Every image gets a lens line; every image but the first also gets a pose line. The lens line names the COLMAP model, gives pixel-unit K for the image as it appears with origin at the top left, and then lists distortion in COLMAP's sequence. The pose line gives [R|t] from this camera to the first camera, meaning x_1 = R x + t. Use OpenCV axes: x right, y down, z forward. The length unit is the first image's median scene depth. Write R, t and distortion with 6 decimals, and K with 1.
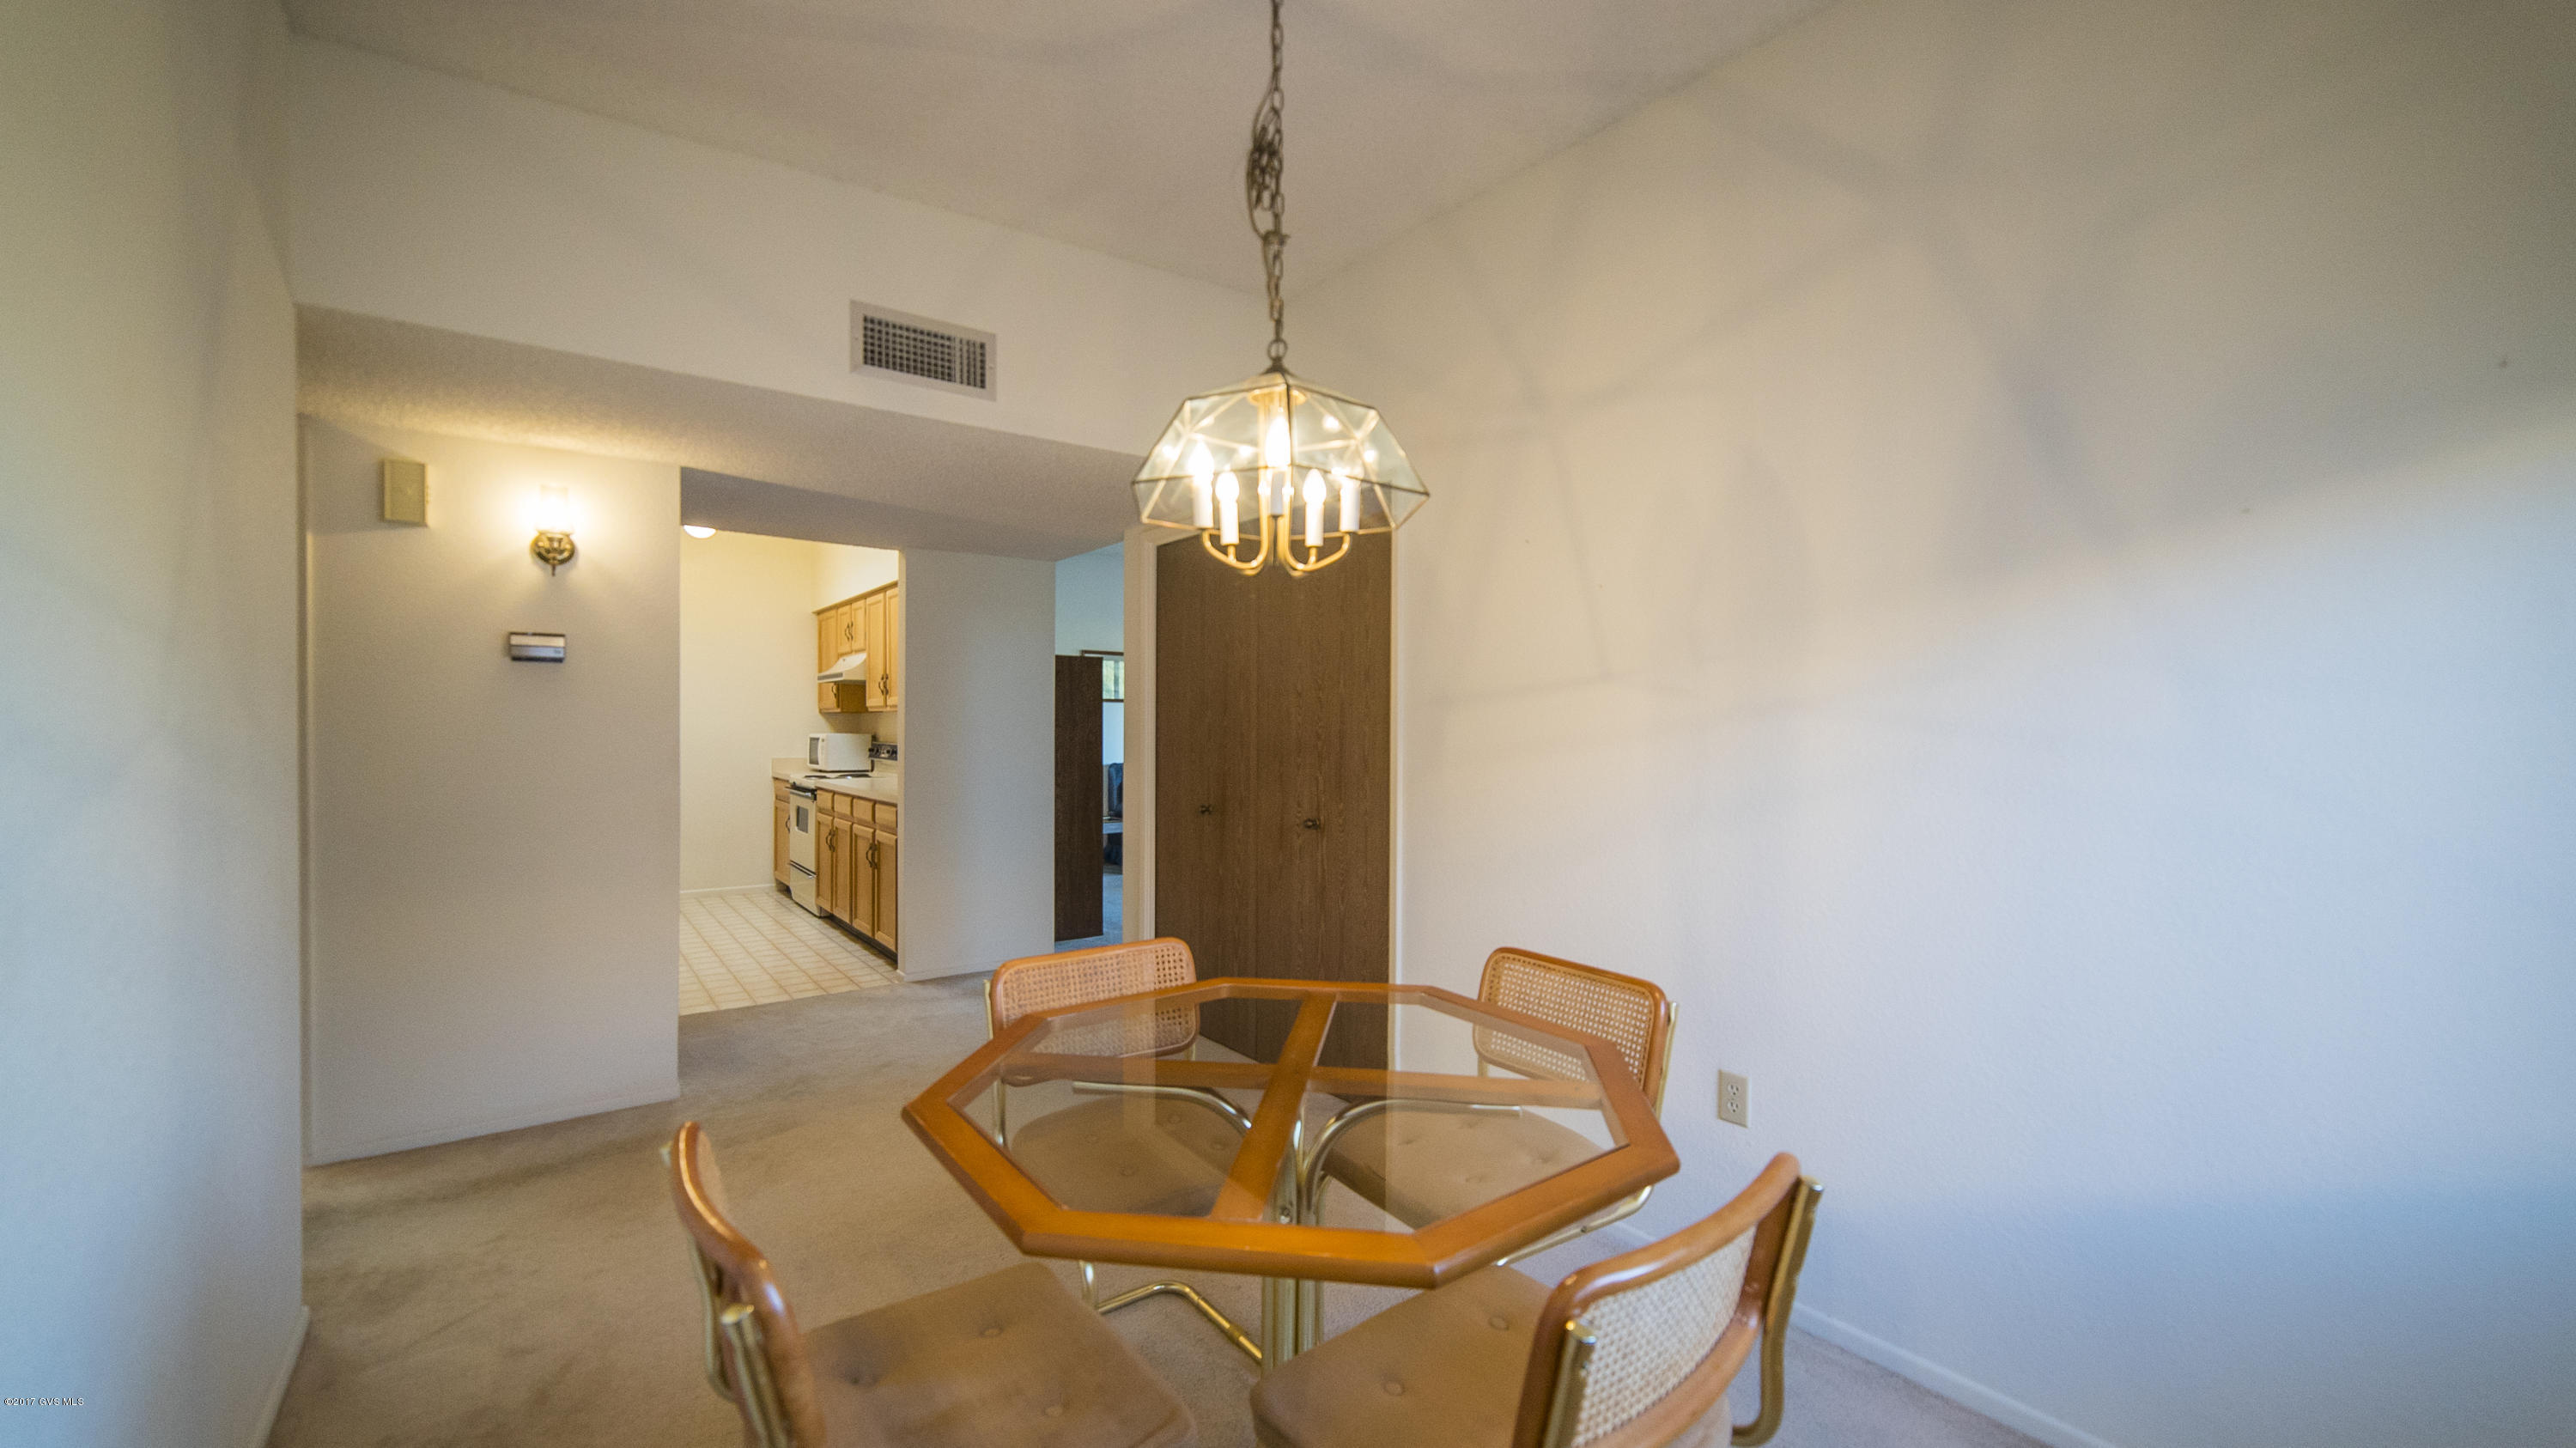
lens RADIAL K [[1012.9, 0, 1276.5], [0, 1012.9, 725.2], [0, 0, 1]] dist [-0.010330, 0.000563]
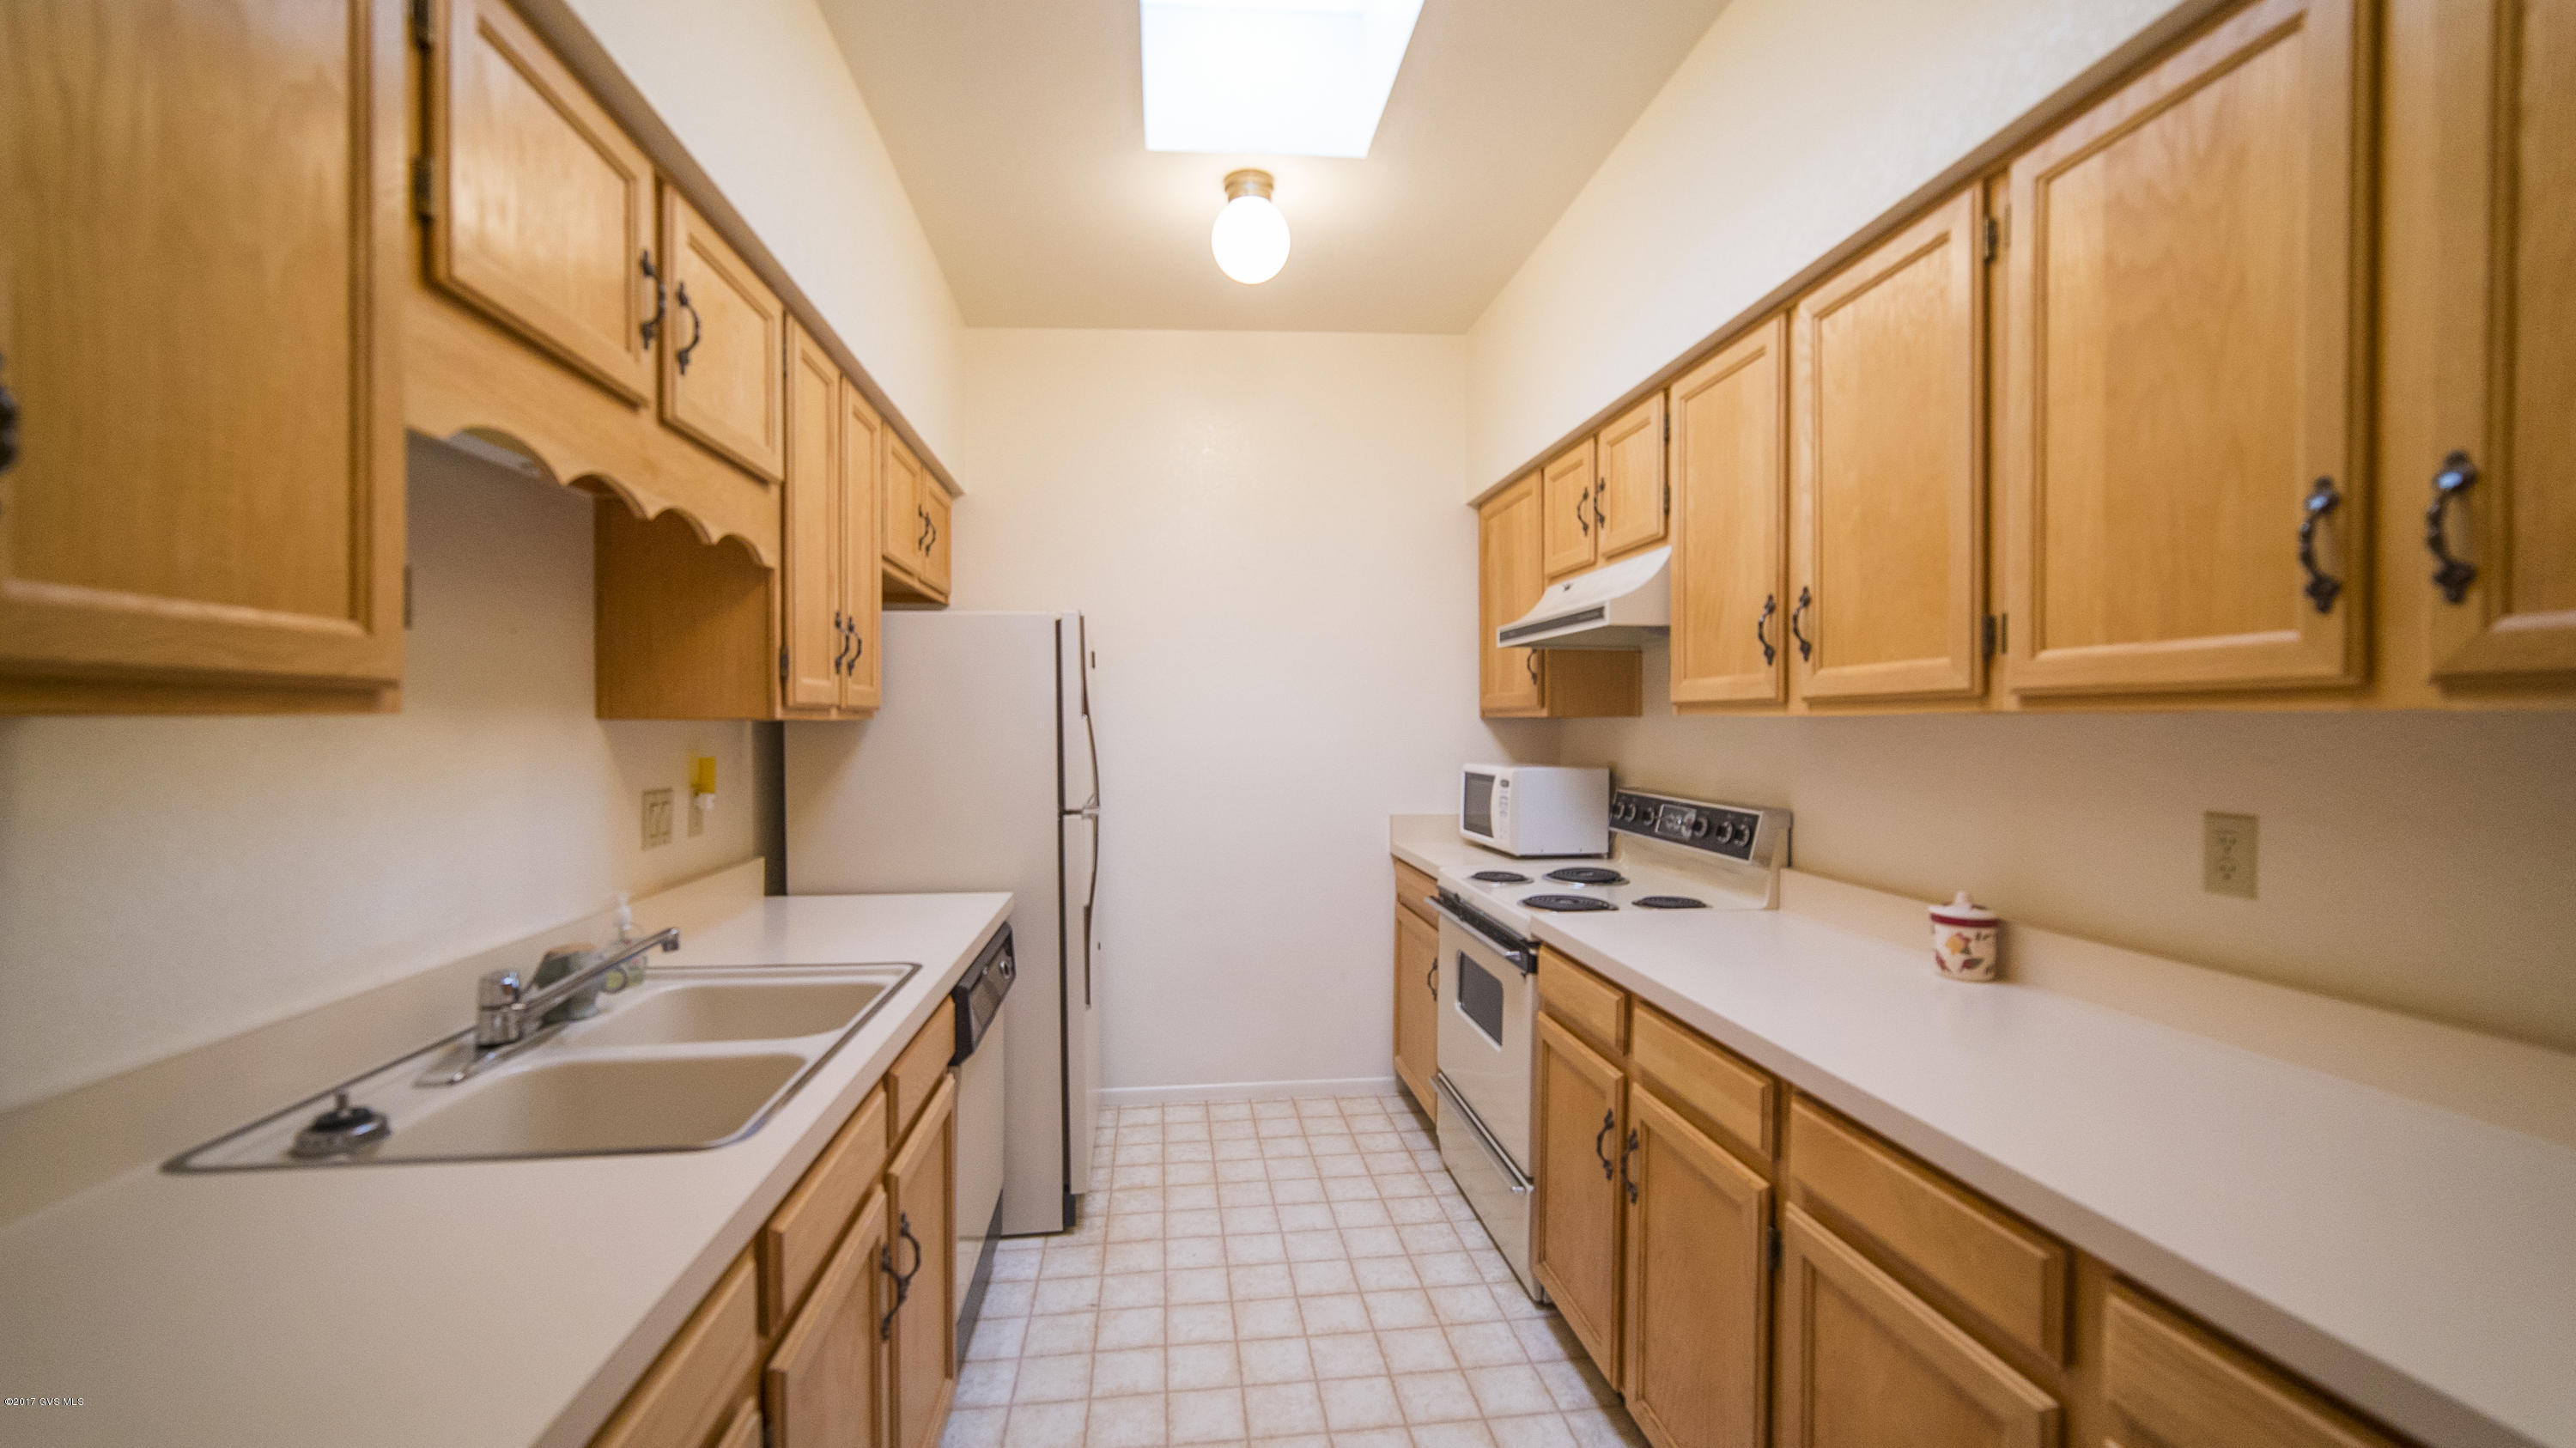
lens RADIAL K [[1018.3, 0, 1288.0], [0, 1018.3, 724.0], [0, 0, 1]] dist [-0.016211, 0.000426]
pose [[0.872436, 0.001343, -0.488726, -0.323263], [-0.002851, 0.999993, -0.002340, -0.009355], [0.488720, 0.003435, 0.872434, 0.587768]]
